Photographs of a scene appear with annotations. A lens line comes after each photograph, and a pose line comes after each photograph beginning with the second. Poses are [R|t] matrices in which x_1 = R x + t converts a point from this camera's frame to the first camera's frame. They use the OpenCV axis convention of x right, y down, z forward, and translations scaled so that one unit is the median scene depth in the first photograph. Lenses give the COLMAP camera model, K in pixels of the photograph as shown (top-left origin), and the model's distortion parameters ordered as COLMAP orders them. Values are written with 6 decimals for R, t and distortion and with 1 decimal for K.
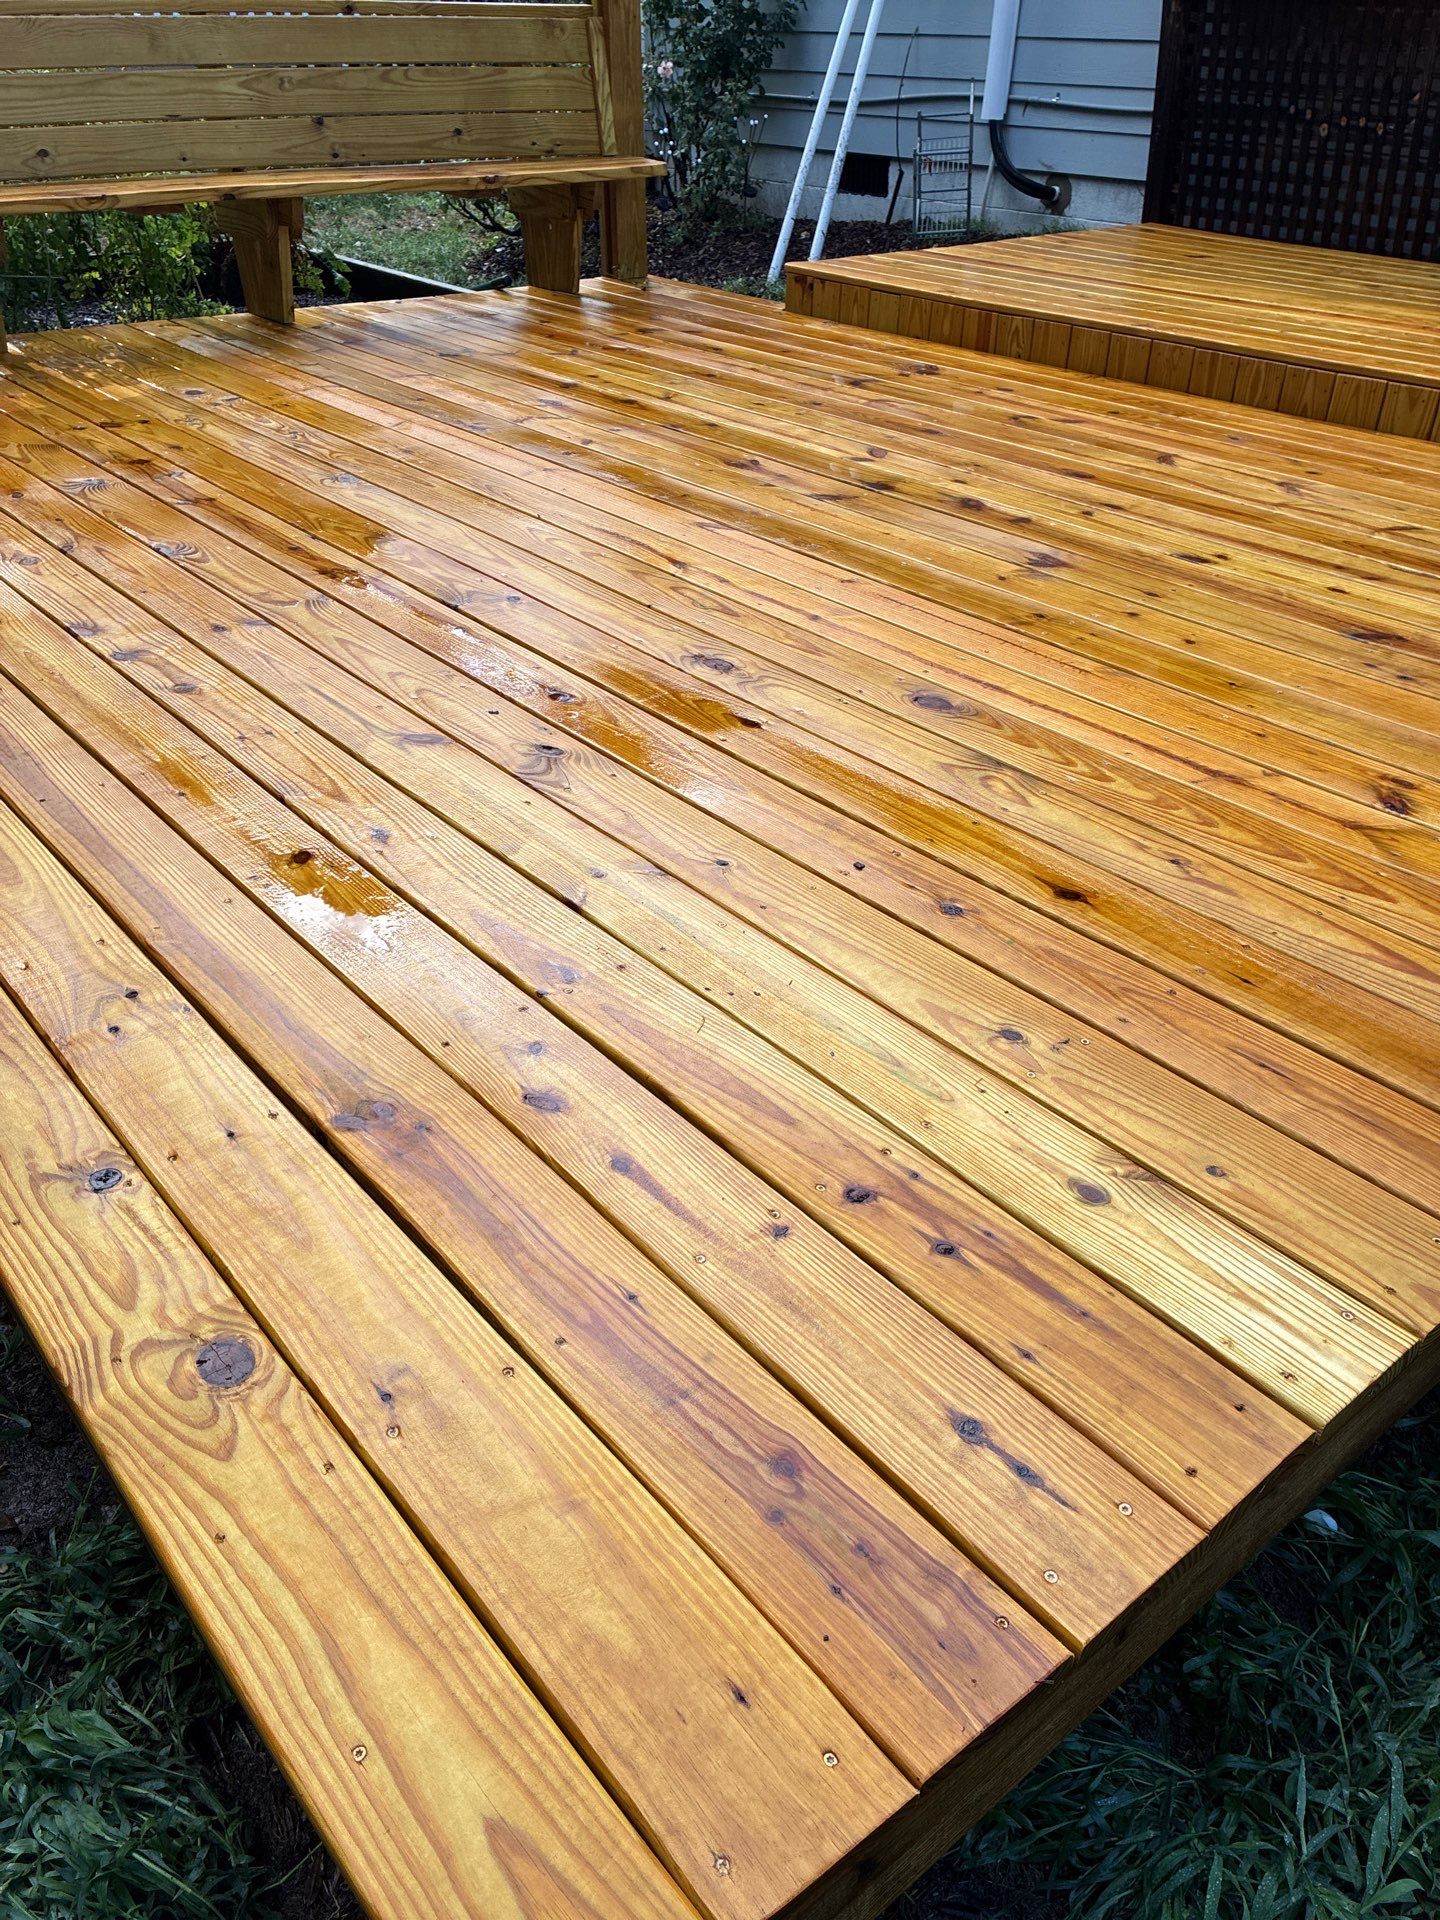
lens RADIAL K [[1468.9, 0, 720.0], [0, 1468.9, 960.0], [0, 0, 1]] dist [0.004265, -0.004664]
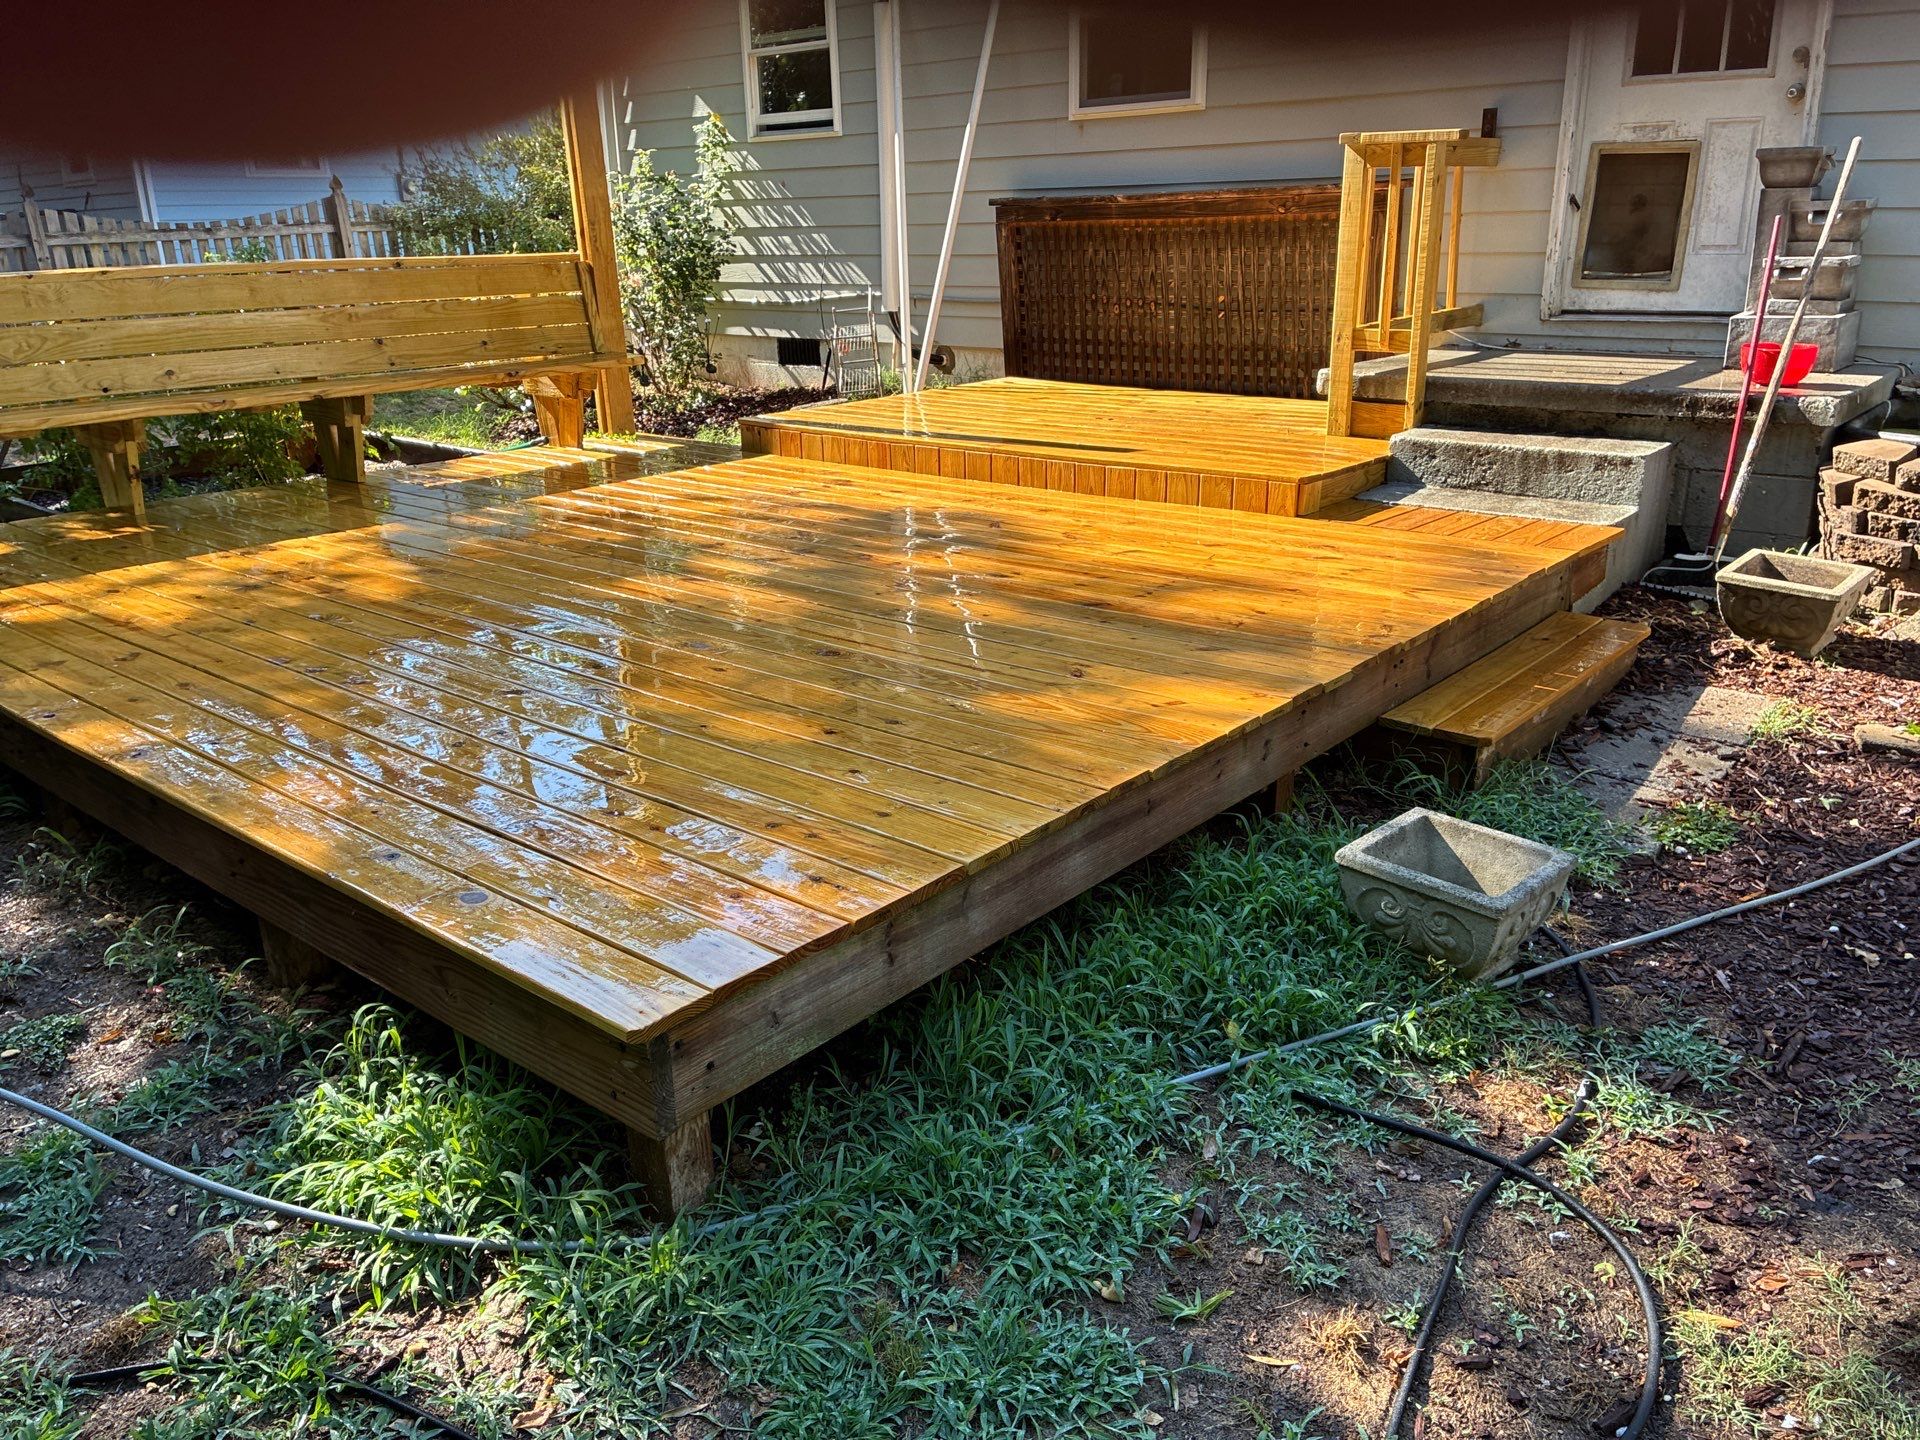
lens RADIAL K [[1468.9, 0, 960.0], [0, 1468.9, 720.0], [0, 0, 1]] dist [0.004265, -0.004664]
pose [[0.984220, -0.086957, 0.154106, 0.011298], [0.120929, 0.966346, -0.227051, 0.105227], [-0.129176, 0.242104, 0.961613, -0.216156]]
